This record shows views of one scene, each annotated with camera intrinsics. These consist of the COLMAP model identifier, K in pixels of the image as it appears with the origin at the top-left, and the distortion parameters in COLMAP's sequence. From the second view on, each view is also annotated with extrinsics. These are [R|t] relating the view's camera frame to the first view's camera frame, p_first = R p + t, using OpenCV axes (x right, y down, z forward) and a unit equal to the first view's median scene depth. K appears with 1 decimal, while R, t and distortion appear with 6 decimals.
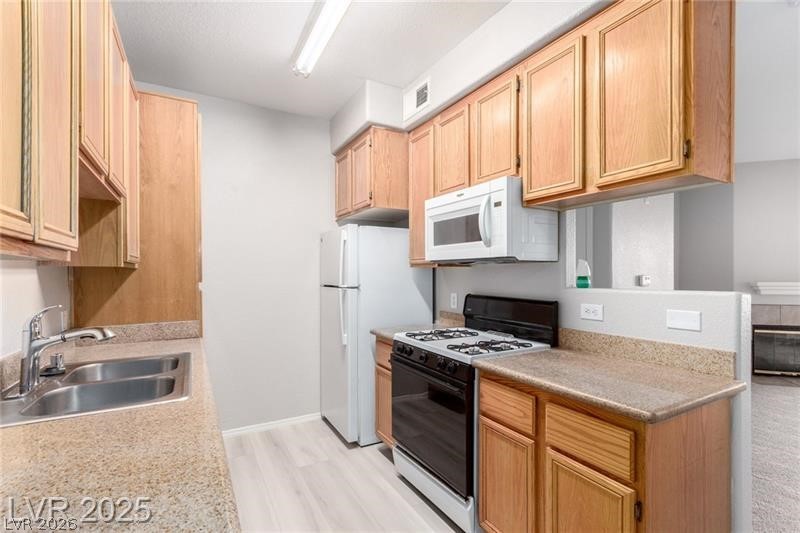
lens RADIAL K [[374.8, 0, 402.1], [0, 374.8, 274.8], [0, 0, 1]] dist [0.002966, 0.002990]
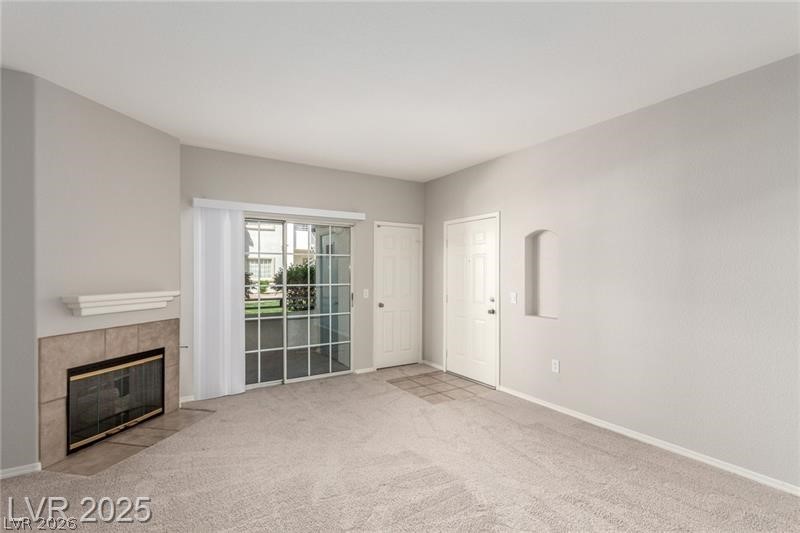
lens RADIAL K [[374.8, 0, 395.3], [0, 374.8, 275.3], [0, 0, 1]] dist [0.002966, 0.002990]
pose [[-0.052961, 0.004655, 0.998586, 0.659326], [0.004369, 0.999981, -0.004429, -0.016429], [-0.998587, 0.004128, -0.052980, 1.077883]]
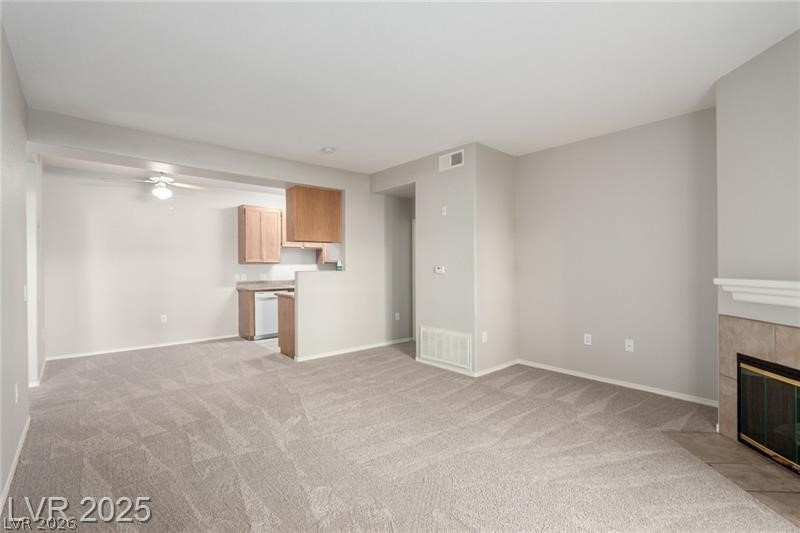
lens RADIAL K [[374.8, 0, 401.8], [0, 374.8, 266.0], [0, 0, 1]] dist [0.002966, 0.002990]
pose [[0.197766, 0.004362, -0.980240, 2.859046], [0.004215, 0.999977, 0.005301, -0.008595], [0.980240, -0.005180, 0.197743, 0.802039]]
